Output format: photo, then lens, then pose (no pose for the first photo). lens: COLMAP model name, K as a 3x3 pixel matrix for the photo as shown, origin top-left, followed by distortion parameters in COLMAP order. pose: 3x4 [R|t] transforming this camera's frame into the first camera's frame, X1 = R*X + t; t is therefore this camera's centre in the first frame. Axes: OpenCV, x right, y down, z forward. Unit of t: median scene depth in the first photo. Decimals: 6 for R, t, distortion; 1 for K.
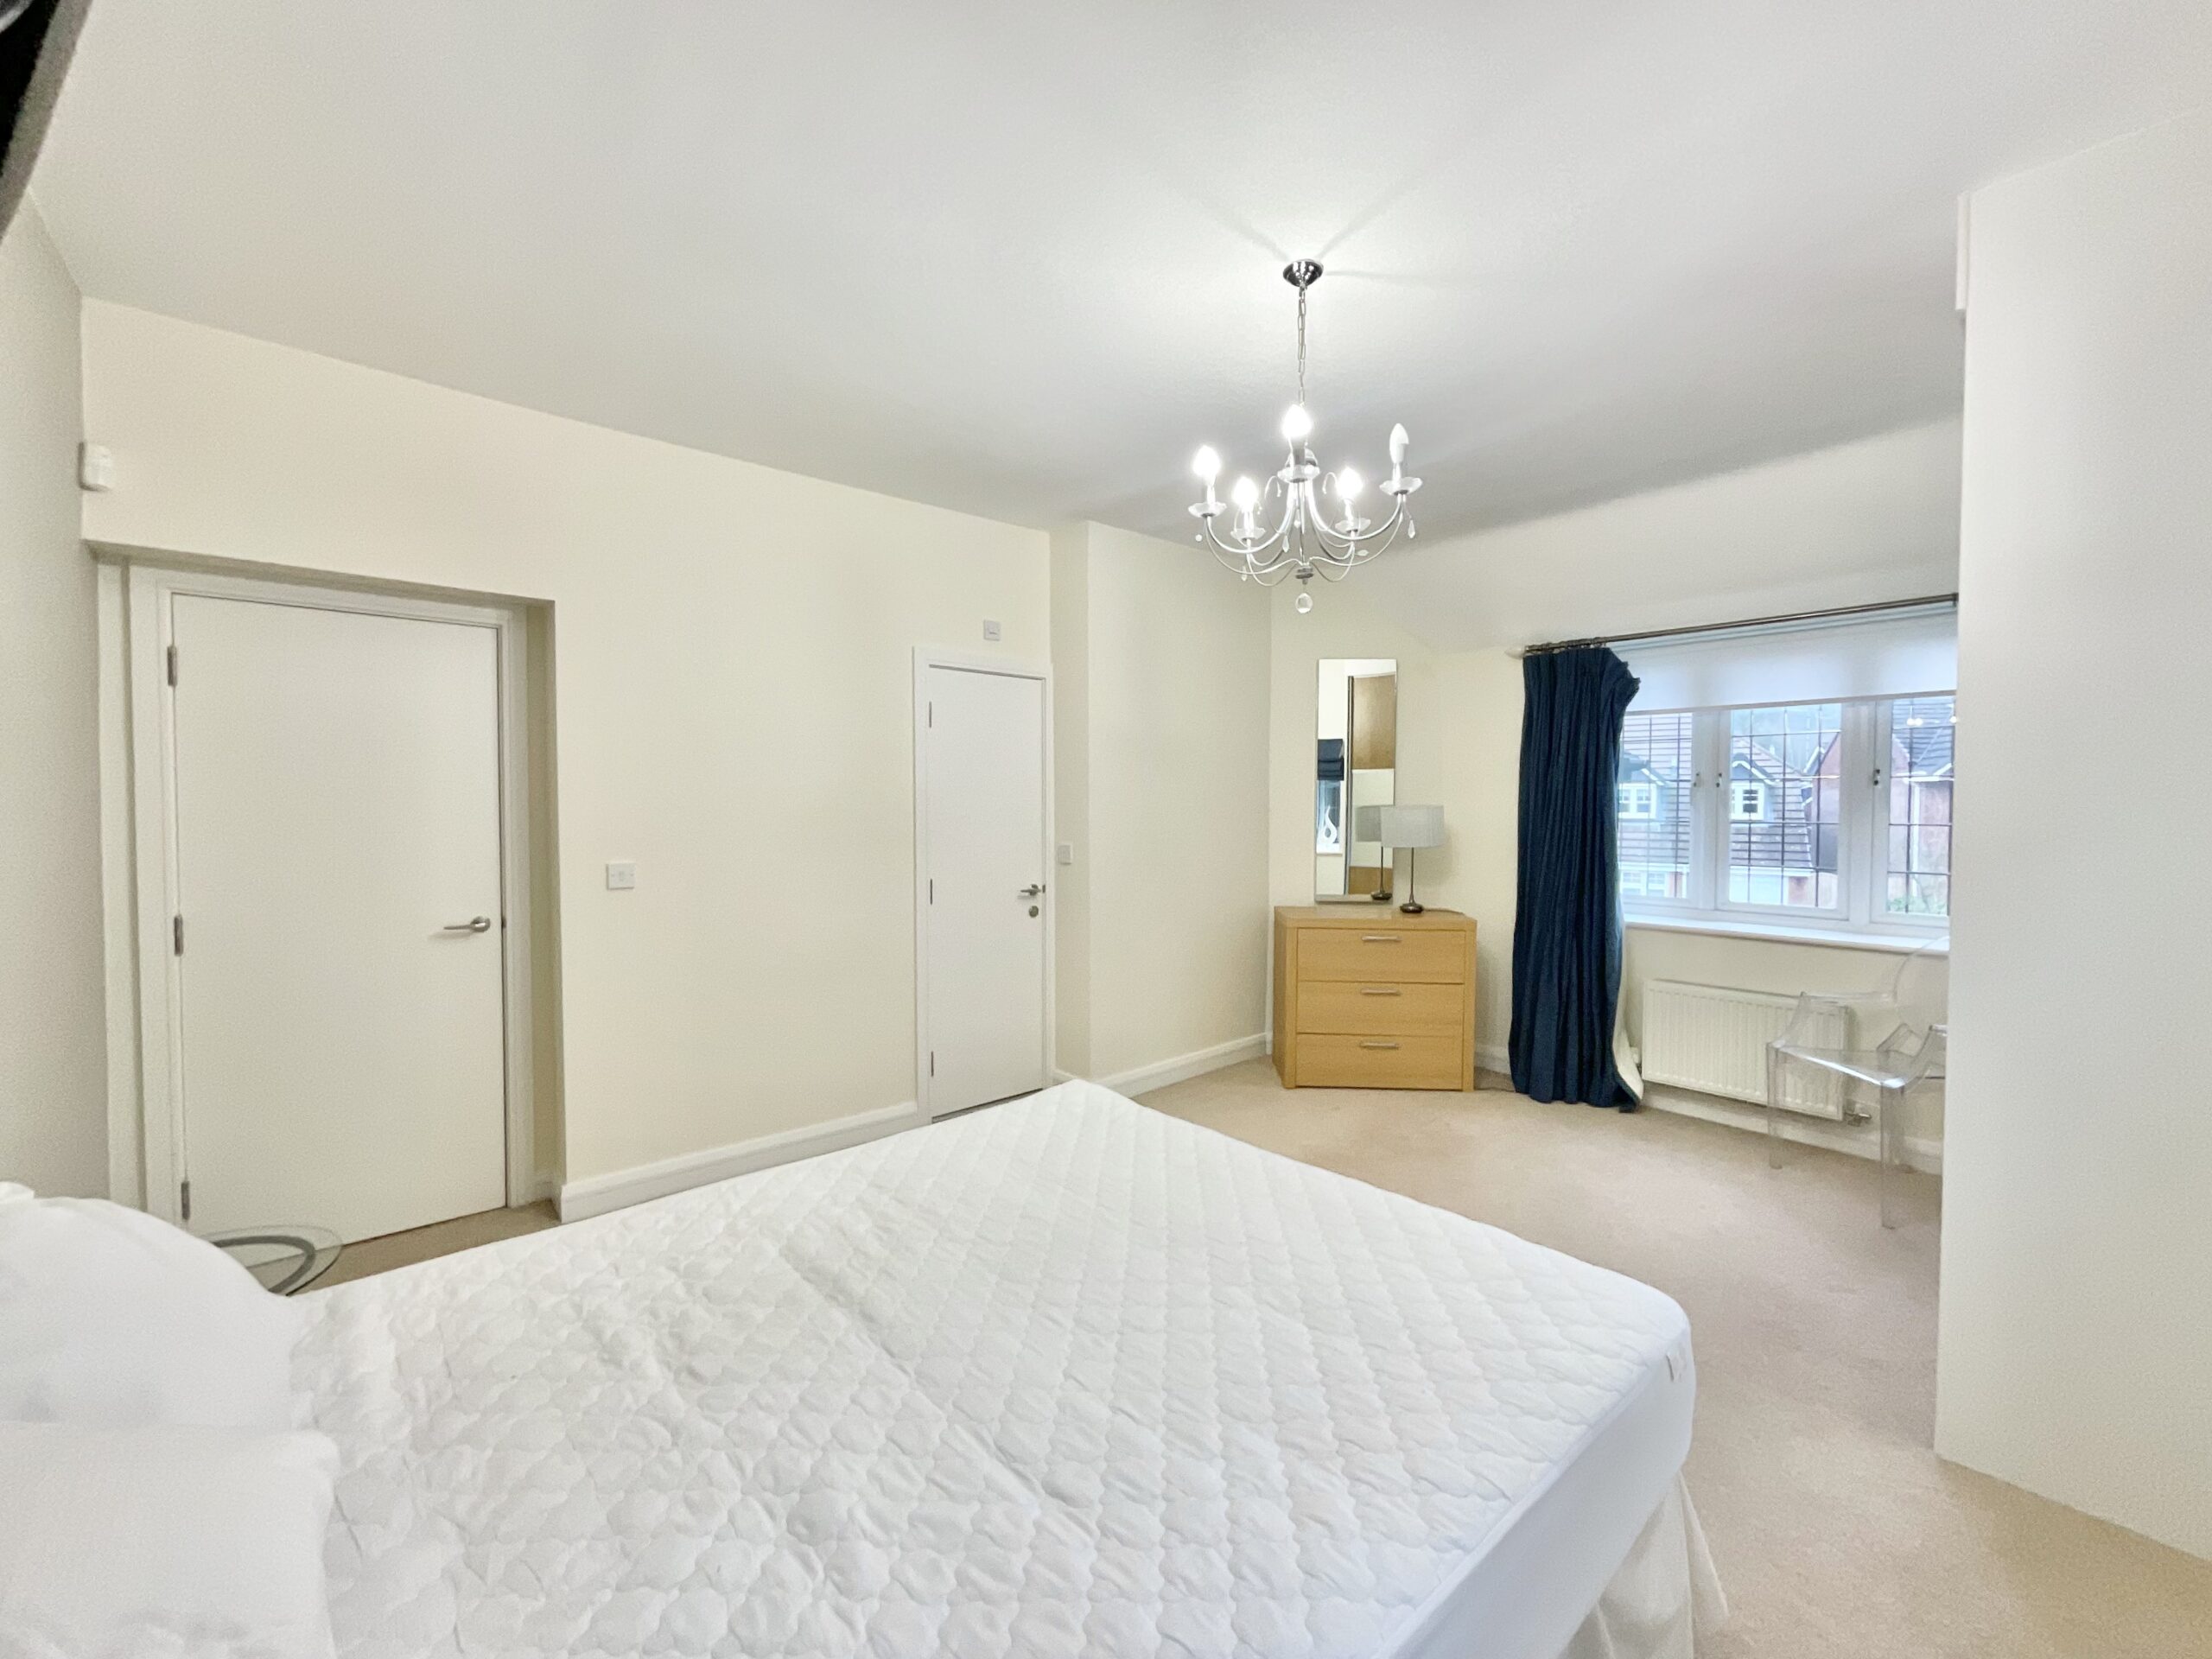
lens RADIAL K [[900.4, 0, 1106.0], [0, 900.4, 829.5], [0, 0, 1]] dist [0.000617, 0.000057]
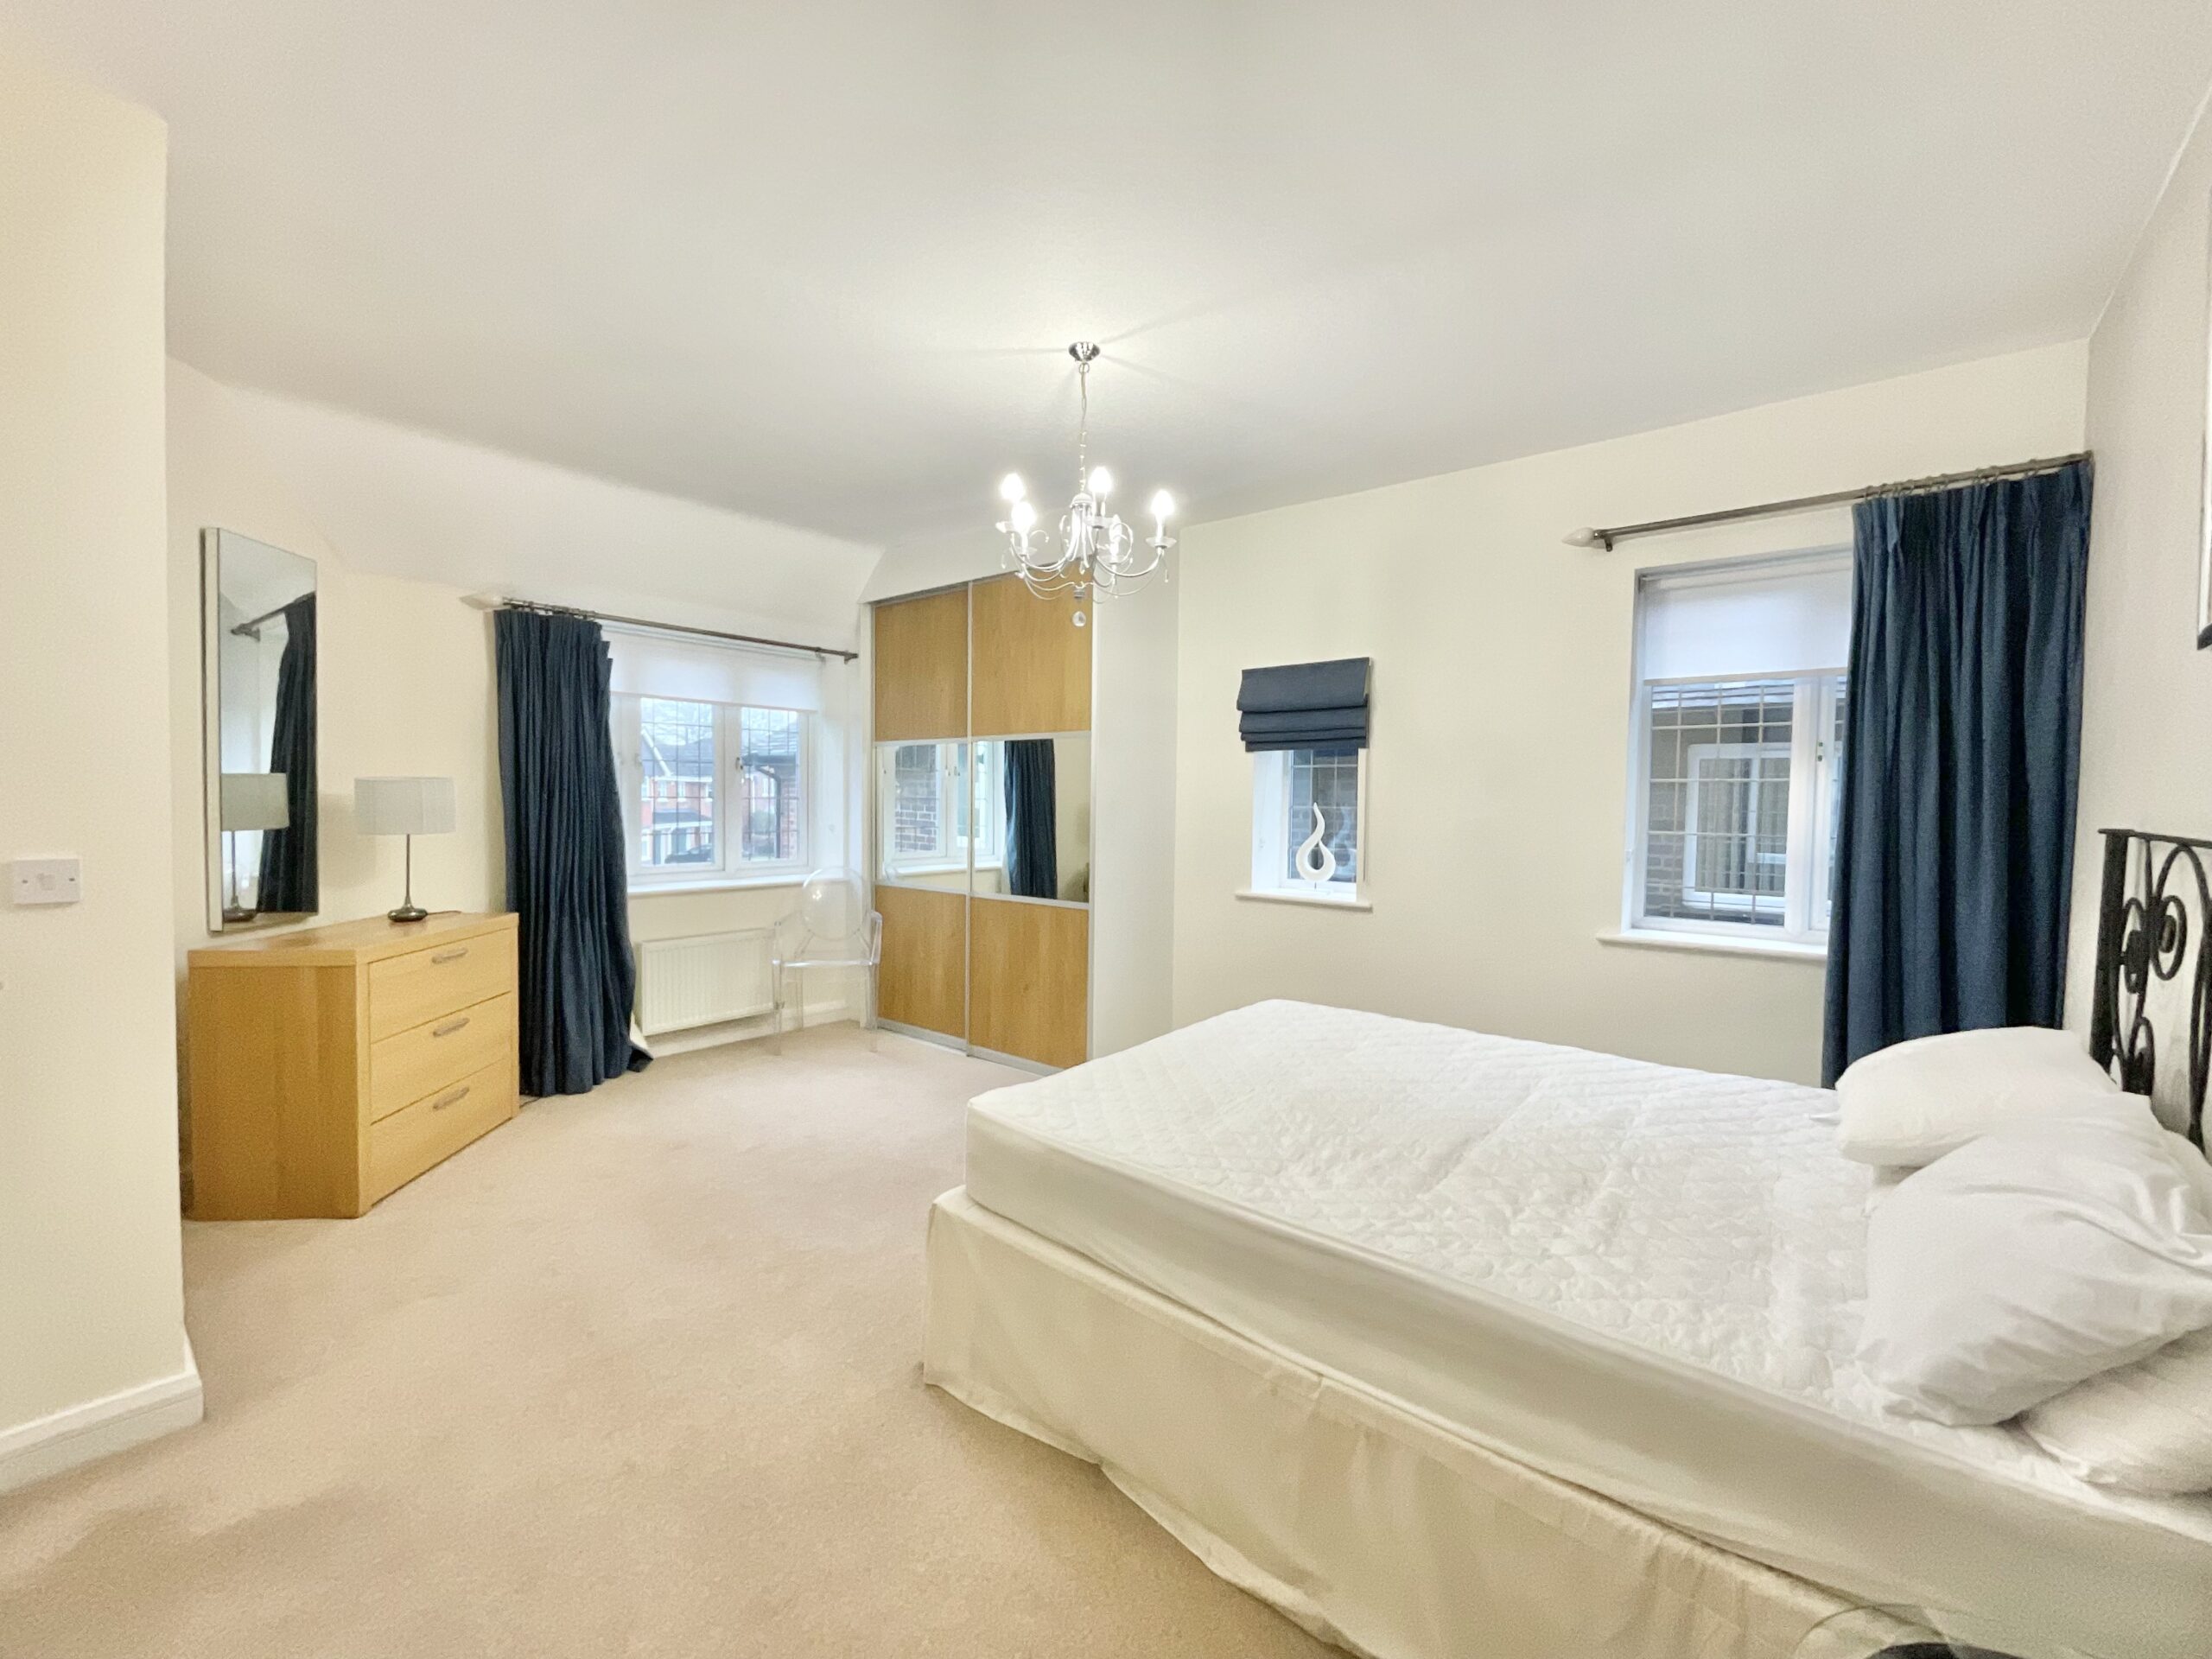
lens RADIAL K [[900.9, 0, 1099.0], [0, 900.9, 823.4], [0, 0, 1]] dist [-0.012291, -0.000277]
pose [[-0.157301, -0.033267, 0.986990, -0.551915], [0.015603, 0.999224, 0.036166, -0.007120], [-0.987427, 0.021089, -0.156660, 0.633574]]
